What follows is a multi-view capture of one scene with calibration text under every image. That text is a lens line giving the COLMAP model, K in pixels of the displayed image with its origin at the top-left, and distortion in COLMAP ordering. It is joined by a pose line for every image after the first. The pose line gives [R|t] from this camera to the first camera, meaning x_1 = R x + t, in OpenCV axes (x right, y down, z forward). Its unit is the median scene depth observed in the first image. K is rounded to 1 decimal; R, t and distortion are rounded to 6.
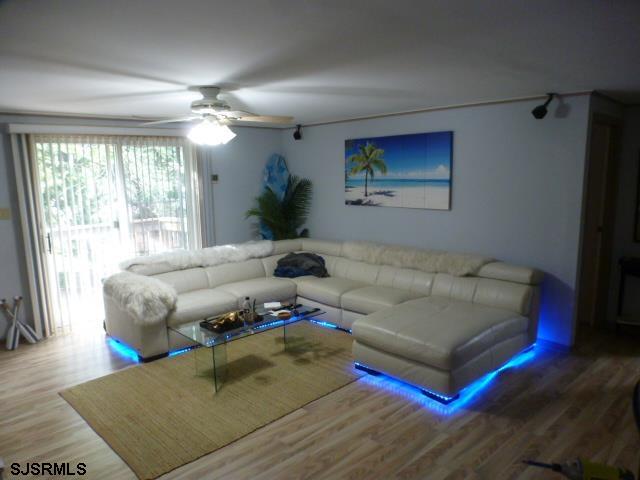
lens RADIAL K [[450.1, 0, 320.0], [0, 450.1, 240.0], [0, 0, 1]] dist [-0.096093, 0.069959]
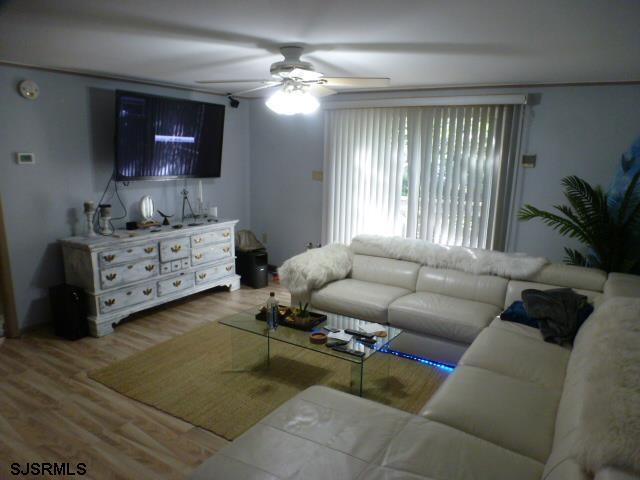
lens RADIAL K [[450.1, 0, 320.0], [0, 450.1, 240.0], [0, 0, 1]] dist [-0.096093, 0.069959]
pose [[0.290004, 0.219463, -0.931522, 0.629962], [-0.178797, 0.968638, 0.172544, -0.130257], [0.940175, 0.116515, 0.320148, 0.789789]]
